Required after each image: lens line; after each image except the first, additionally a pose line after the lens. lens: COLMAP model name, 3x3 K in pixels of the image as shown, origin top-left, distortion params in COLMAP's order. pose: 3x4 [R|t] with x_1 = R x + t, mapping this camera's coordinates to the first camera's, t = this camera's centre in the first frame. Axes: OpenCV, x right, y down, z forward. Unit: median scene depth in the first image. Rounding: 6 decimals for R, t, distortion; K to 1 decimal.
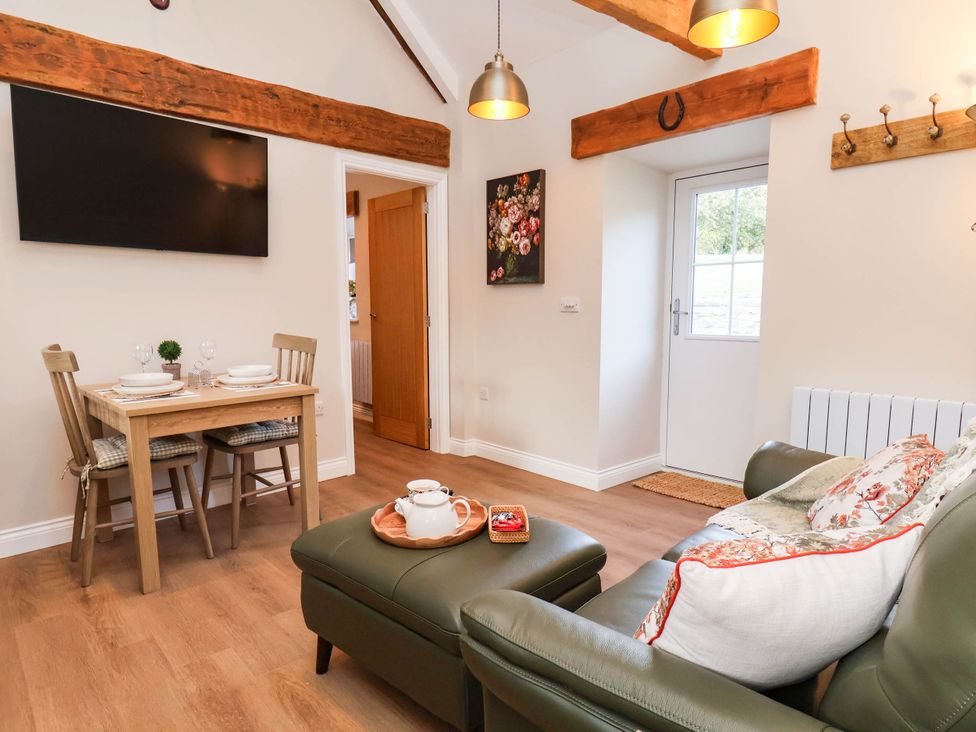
lens RADIAL K [[539.5, 0, 455.4], [0, 539.5, 377.1], [0, 0, 1]] dist [0.007251, -0.018427]
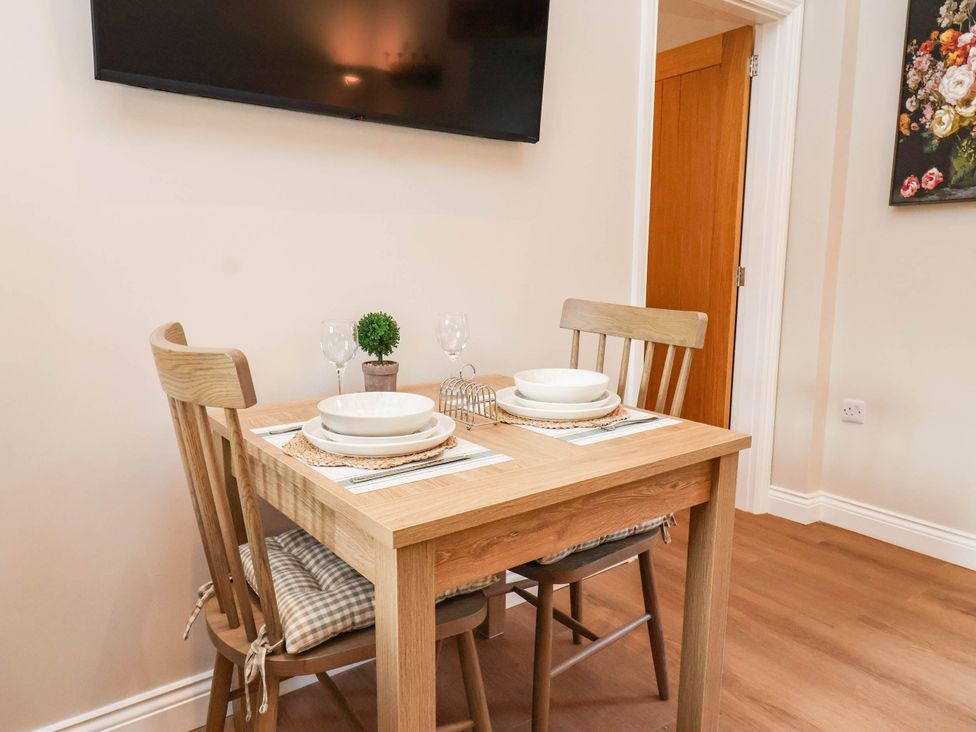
lens RADIAL K [[735.1, 0, 486.0], [0, 735.1, 395.4], [0, 0, 1]] dist [-0.006872, -0.009792]
pose [[0.984060, 0.029058, -0.175449, -0.208613], [-0.019723, 0.998307, 0.054719, -0.021410], [0.176742, -0.050386, 0.982967, 0.248310]]
